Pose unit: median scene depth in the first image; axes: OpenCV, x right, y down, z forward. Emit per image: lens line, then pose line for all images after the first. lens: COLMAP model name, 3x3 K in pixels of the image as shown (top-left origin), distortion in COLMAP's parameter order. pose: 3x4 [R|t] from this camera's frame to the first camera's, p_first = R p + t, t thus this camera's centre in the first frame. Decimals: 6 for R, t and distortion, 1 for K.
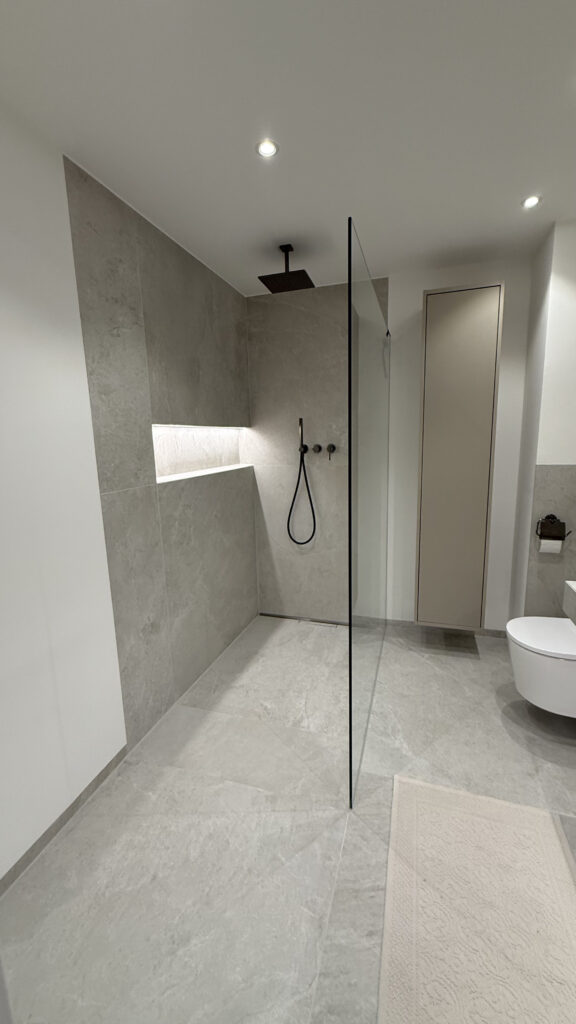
lens RADIAL K [[408.7, 0, 289.4], [0, 408.7, 511.4], [0, 0, 1]] dist [0.000688, -0.000091]
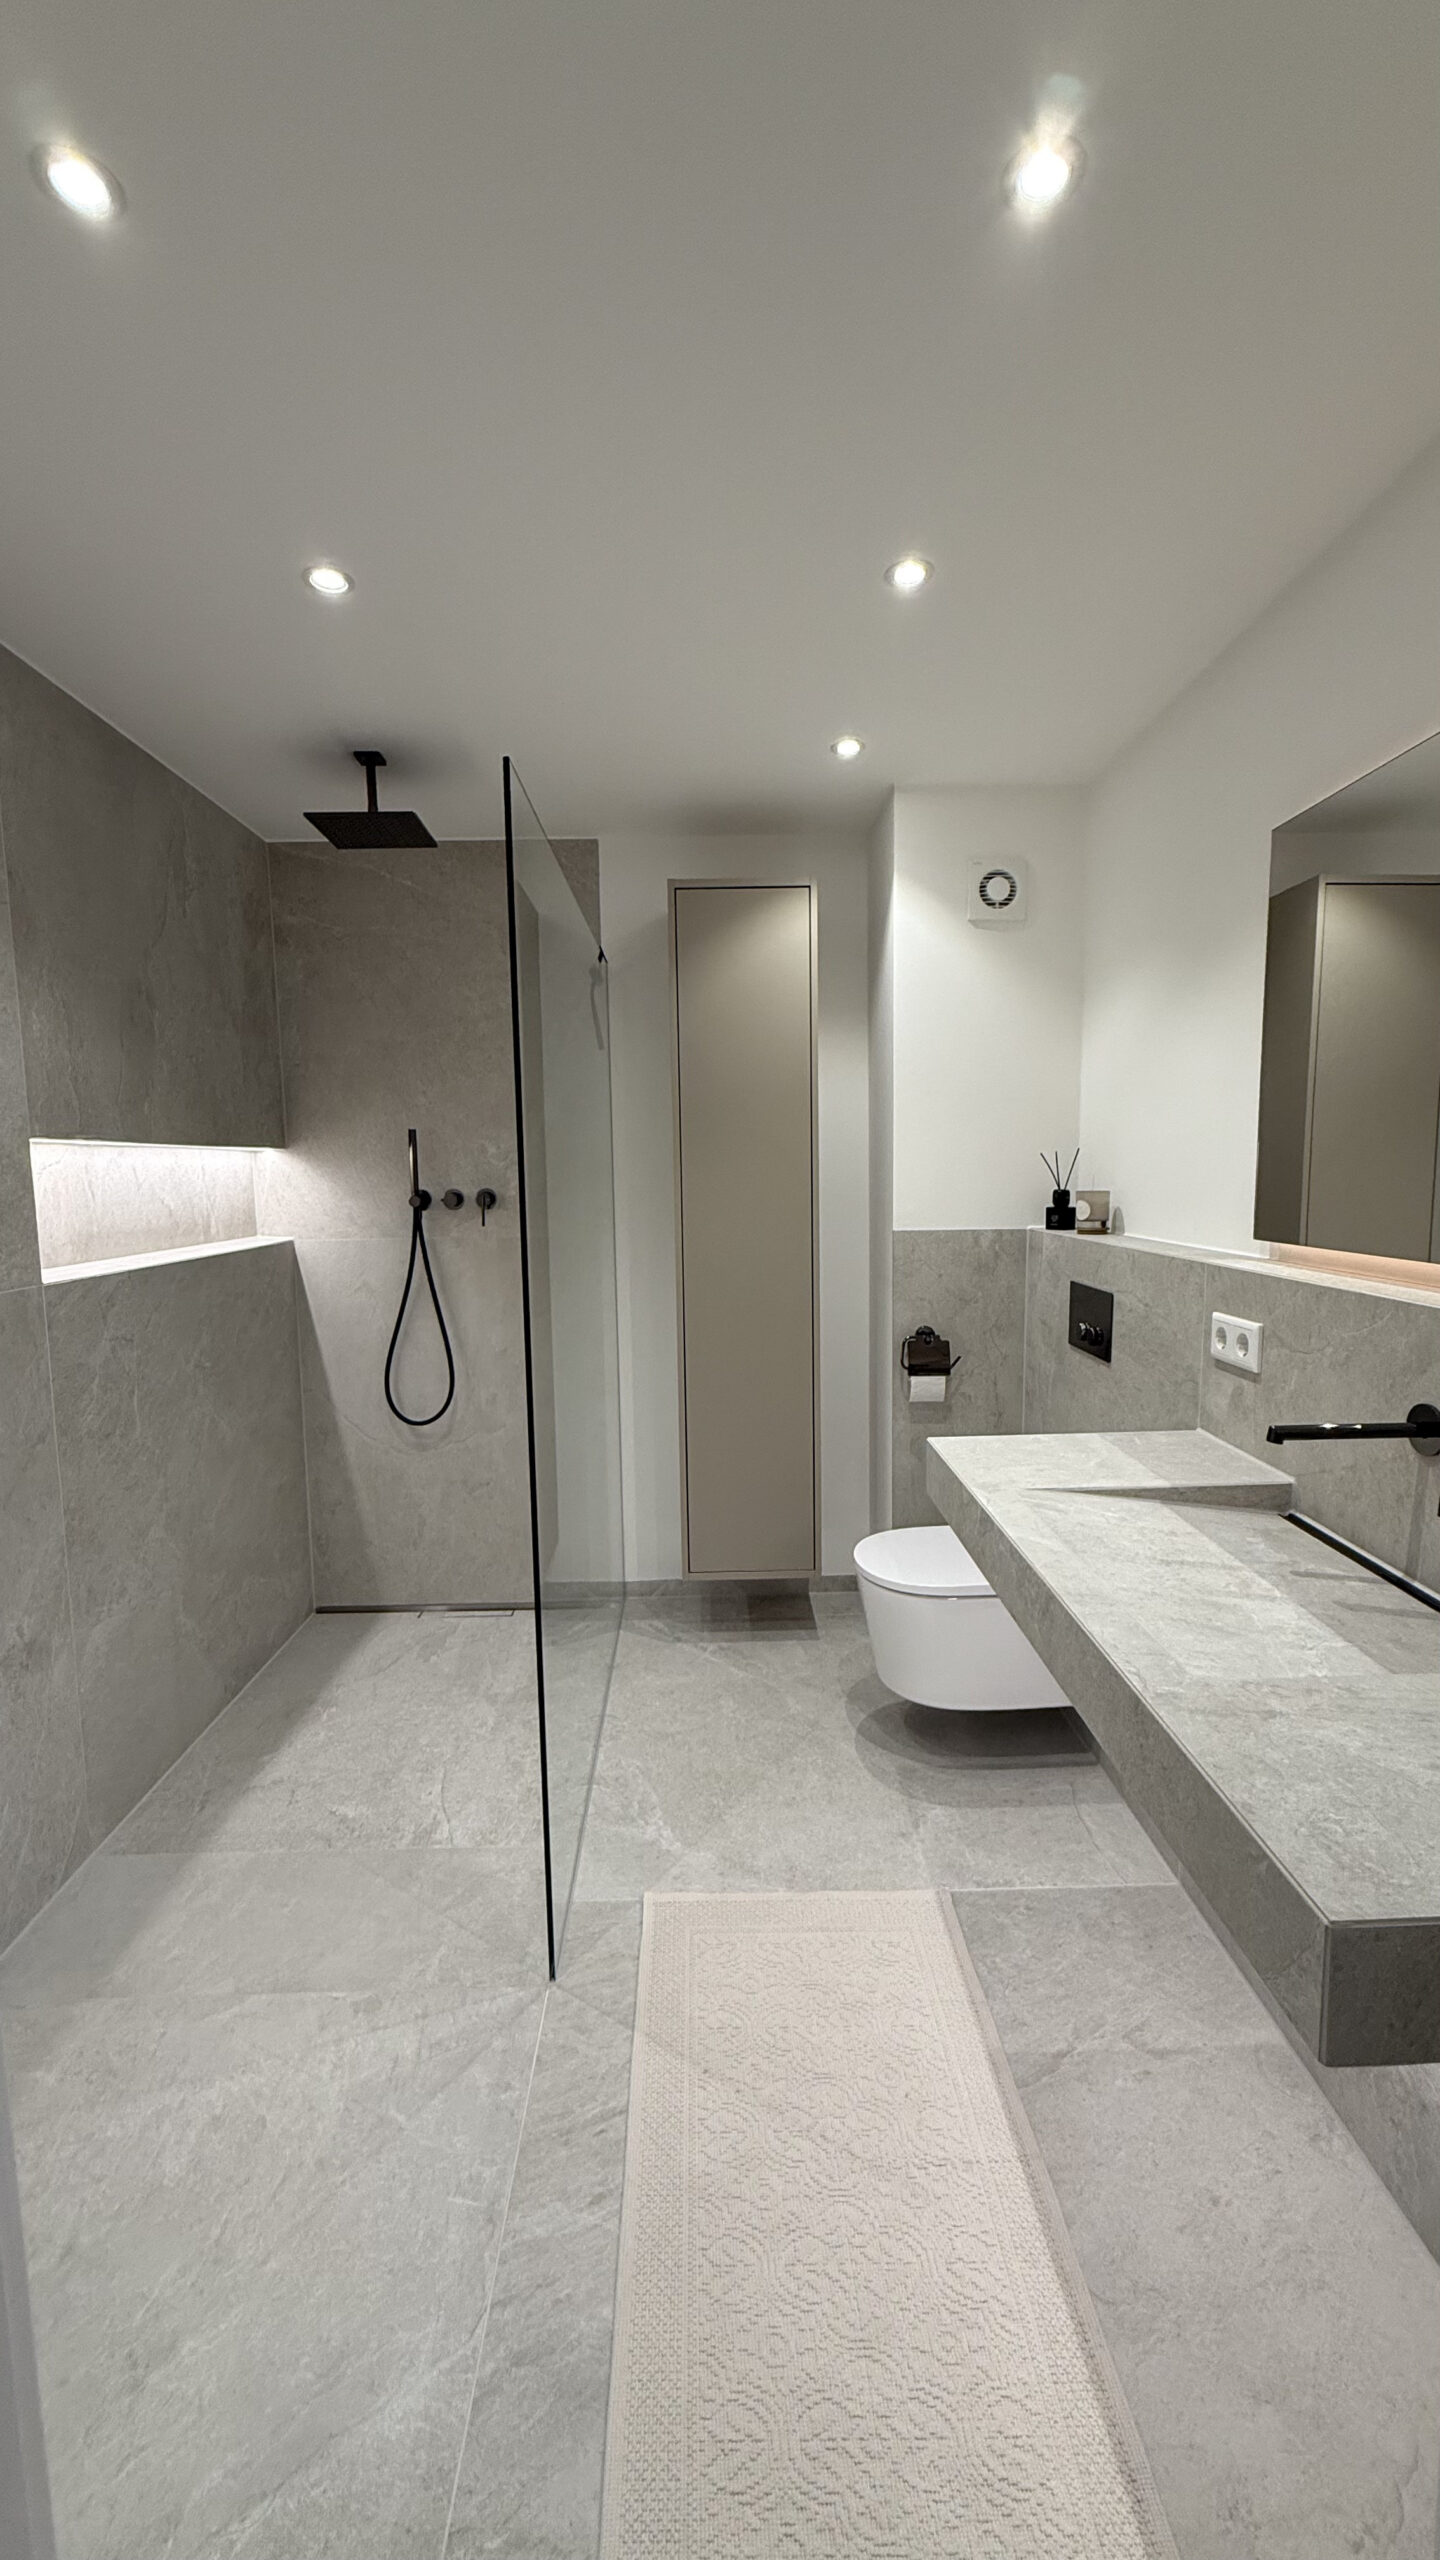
lens RADIAL K [[1021.7, 0, 721.2], [0, 1021.7, 1278.4], [0, 0, 1]] dist [0.000688, -0.000091]
pose [[0.947873, -0.022888, 0.317825, -0.010886], [0.047044, 0.996539, -0.068539, 0.022484], [-0.315156, 0.079918, 0.945669, -0.137190]]
